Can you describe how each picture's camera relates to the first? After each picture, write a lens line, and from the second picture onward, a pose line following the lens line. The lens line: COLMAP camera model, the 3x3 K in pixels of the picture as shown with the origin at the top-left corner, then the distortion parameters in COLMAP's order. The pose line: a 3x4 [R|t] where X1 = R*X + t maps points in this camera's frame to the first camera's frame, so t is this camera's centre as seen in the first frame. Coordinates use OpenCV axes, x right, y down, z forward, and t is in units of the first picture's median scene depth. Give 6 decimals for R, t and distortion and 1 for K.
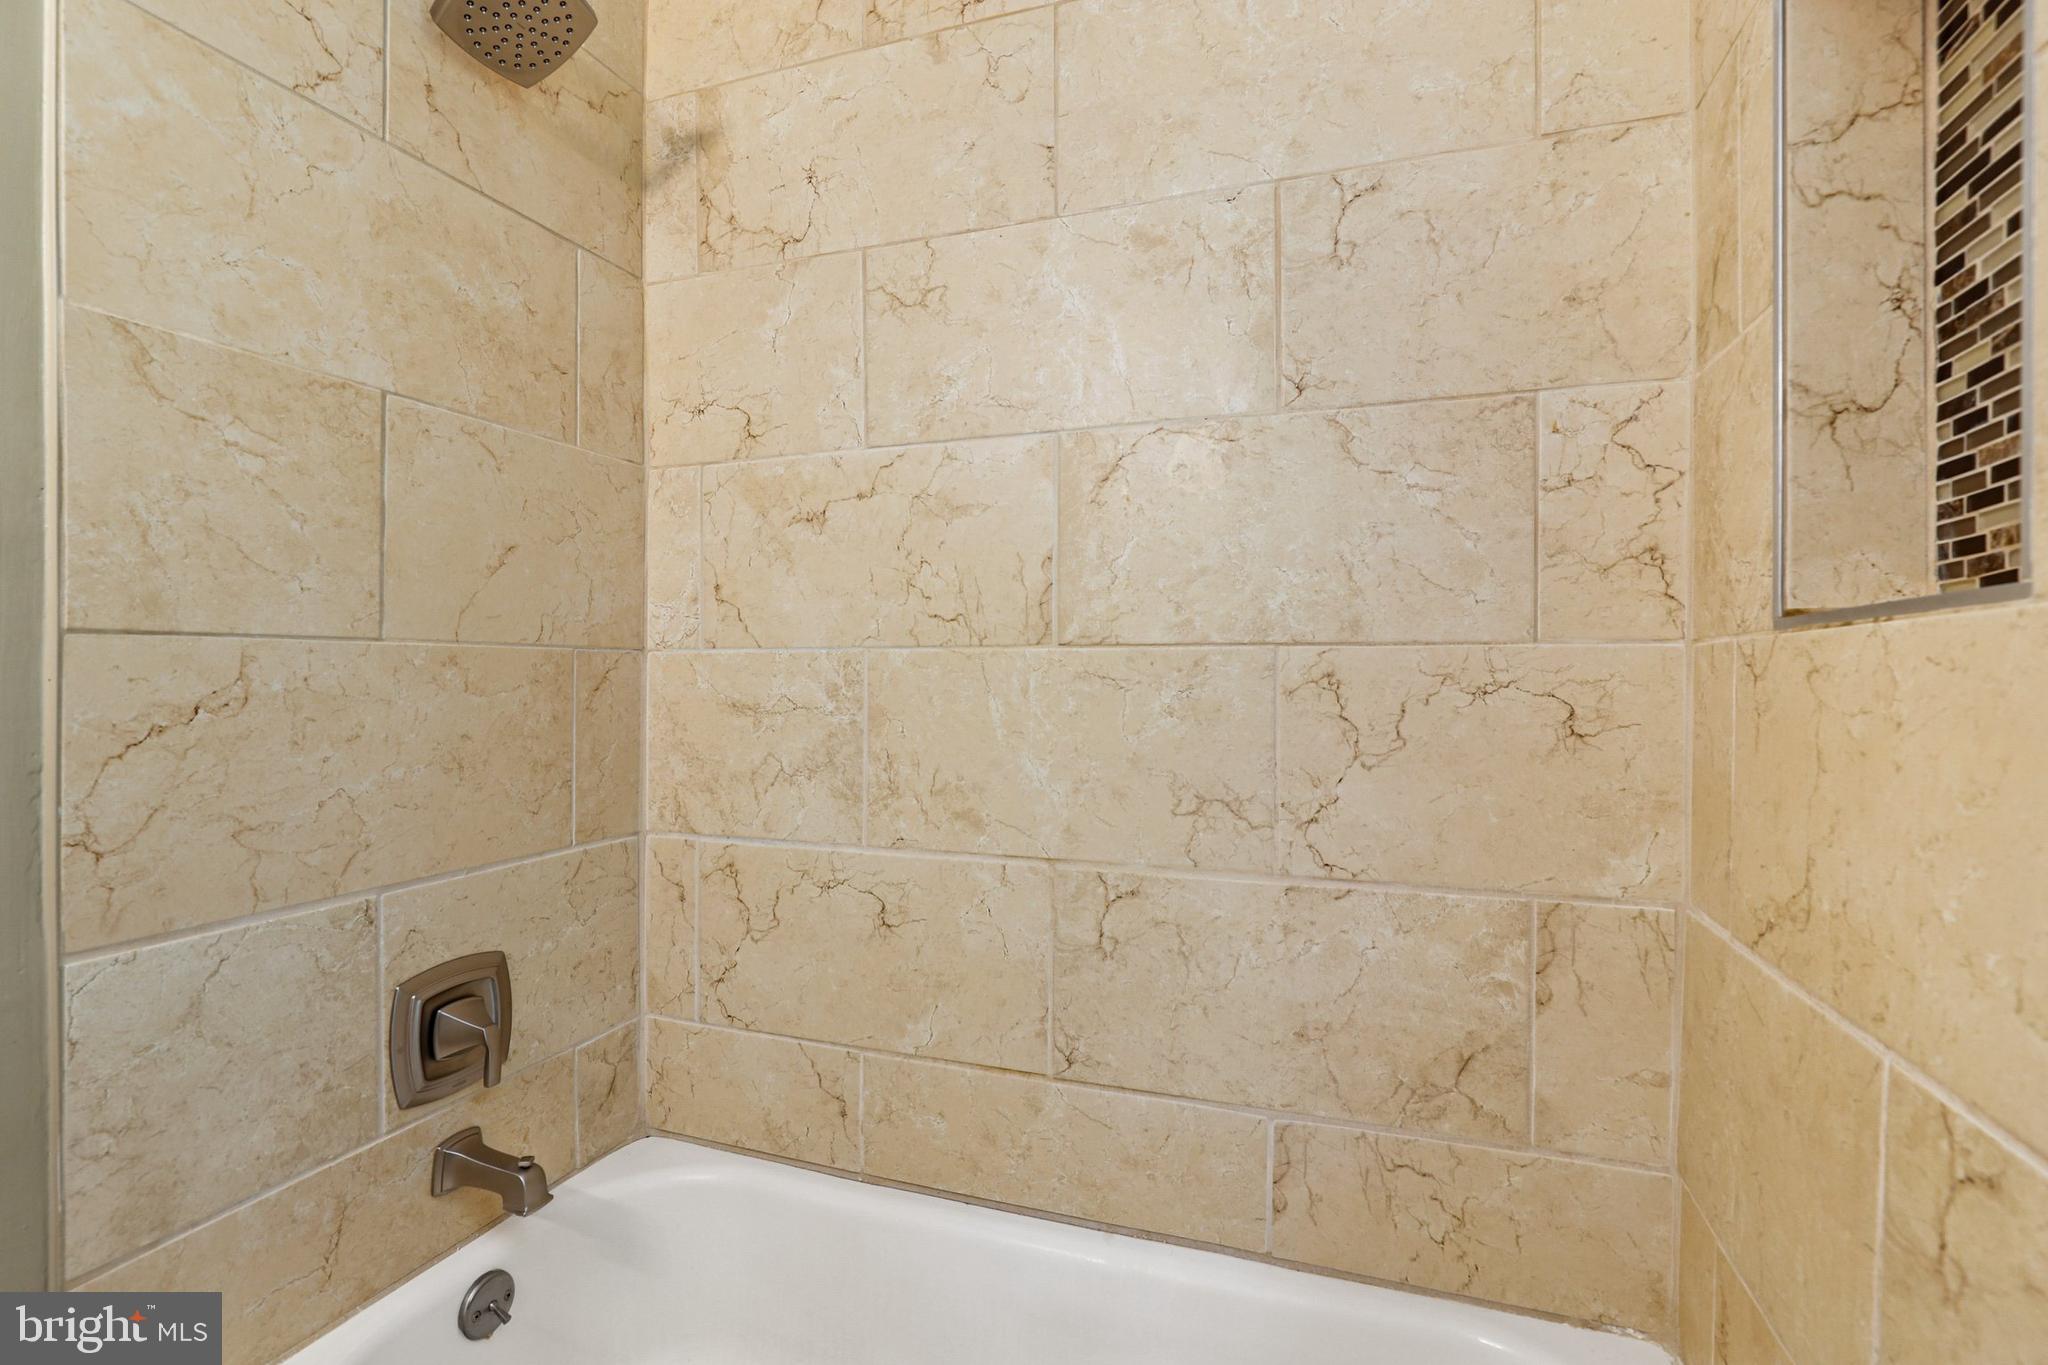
lens RADIAL K [[943.7, 0, 1026.1], [0, 943.7, 680.7], [0, 0, 1]] dist [-0.027988, 0.005351]
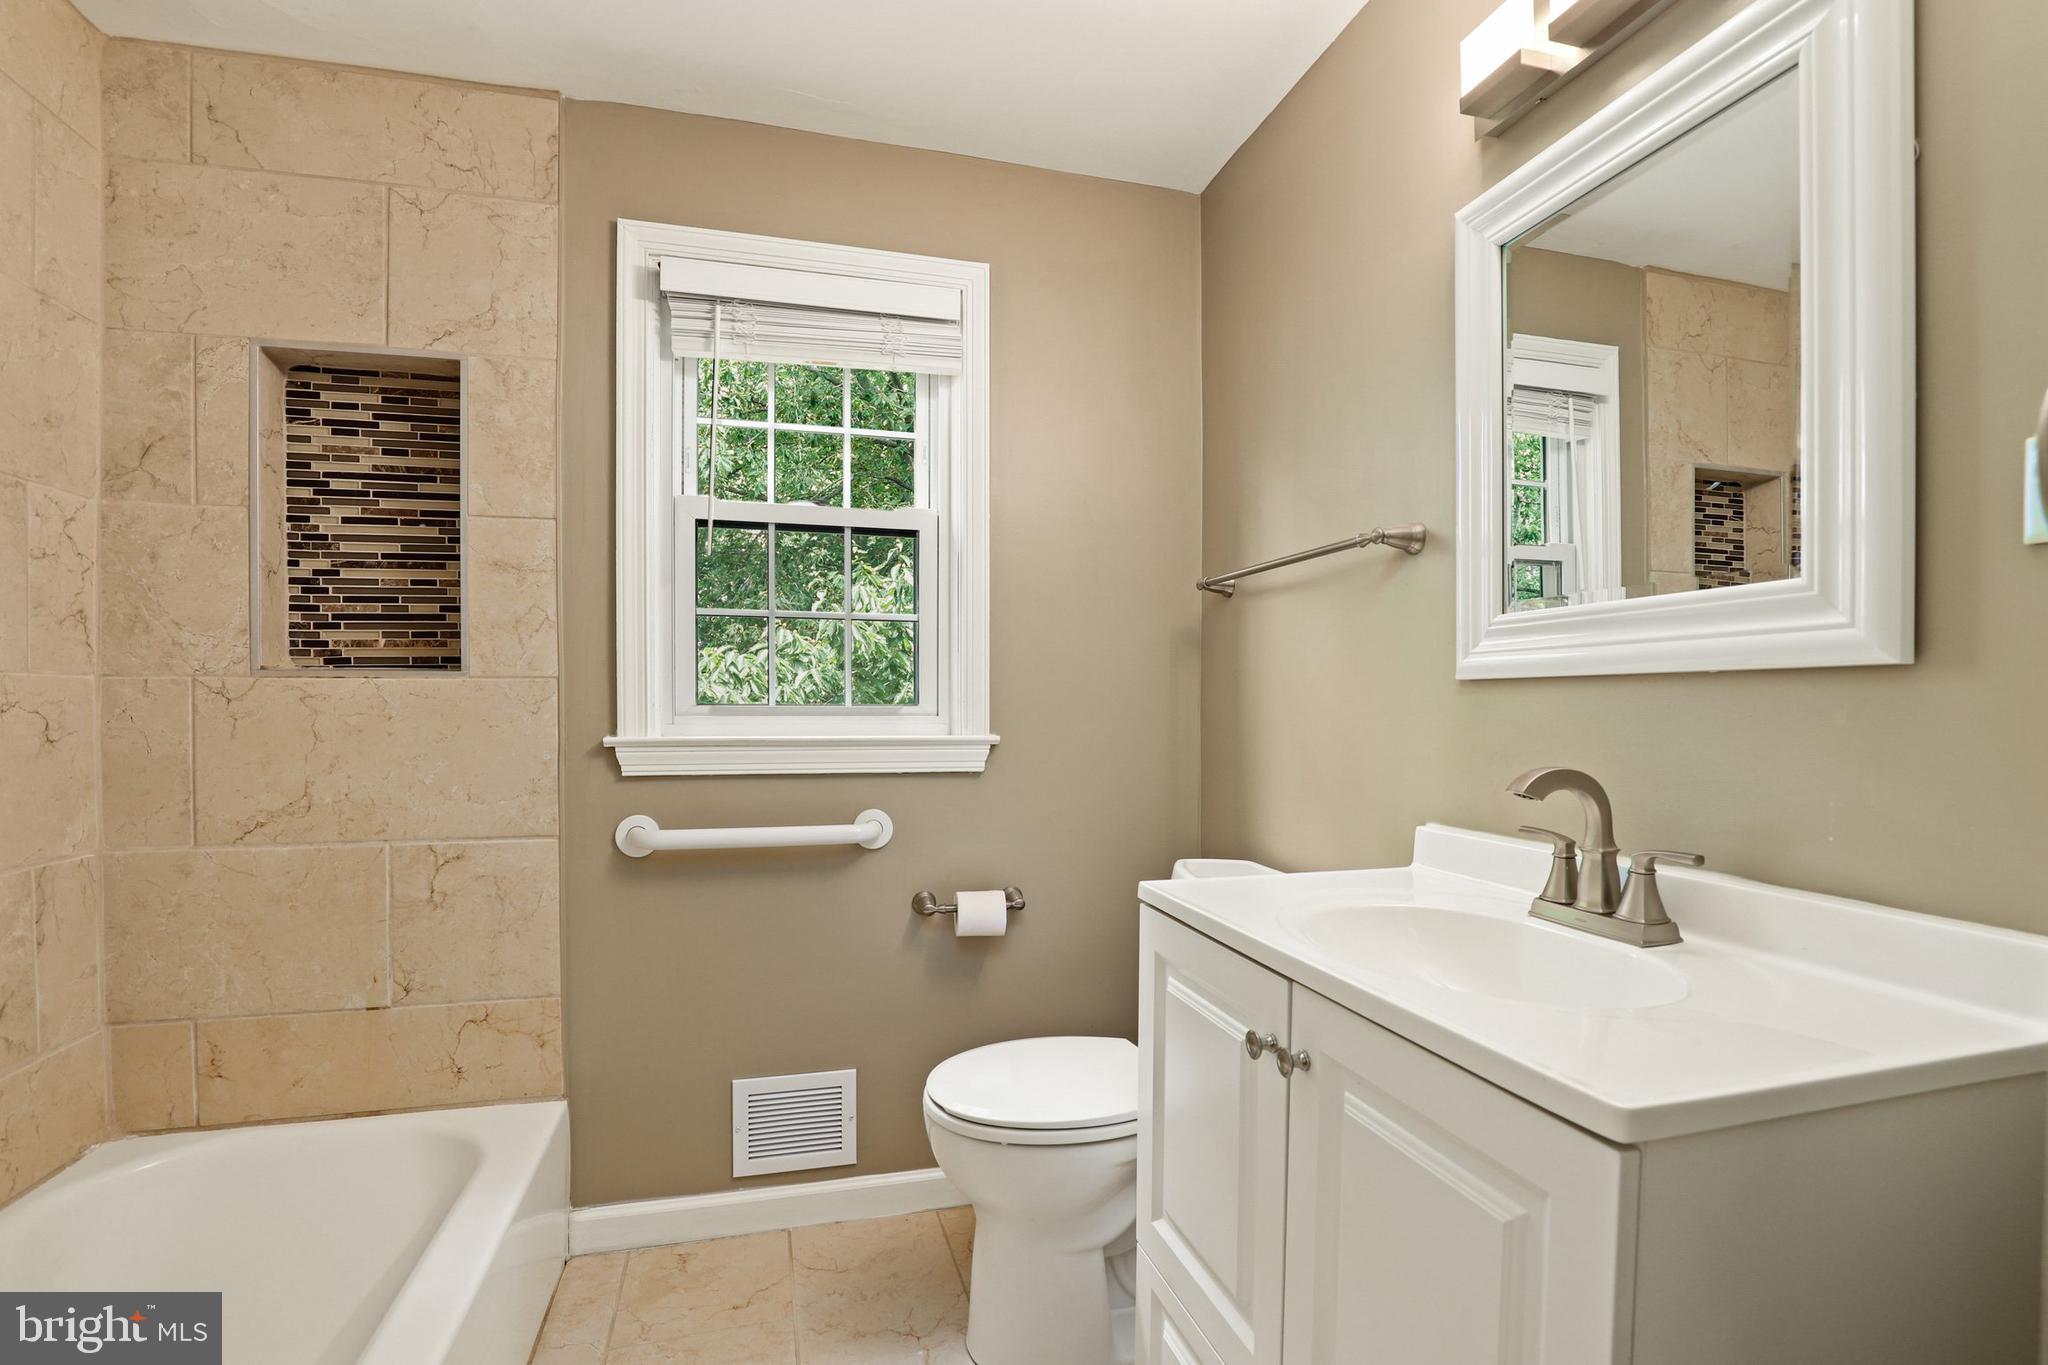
lens RADIAL K [[943.7, 0, 1016.9], [0, 943.7, 697.8], [0, 0, 1]] dist [-0.027988, 0.005351]
pose [[-0.580520, 0.002346, 0.814243, -1.359000], [0.000951, 0.999997, -0.002204, -0.001130], [-0.814246, -0.000505, -0.580520, 0.643691]]
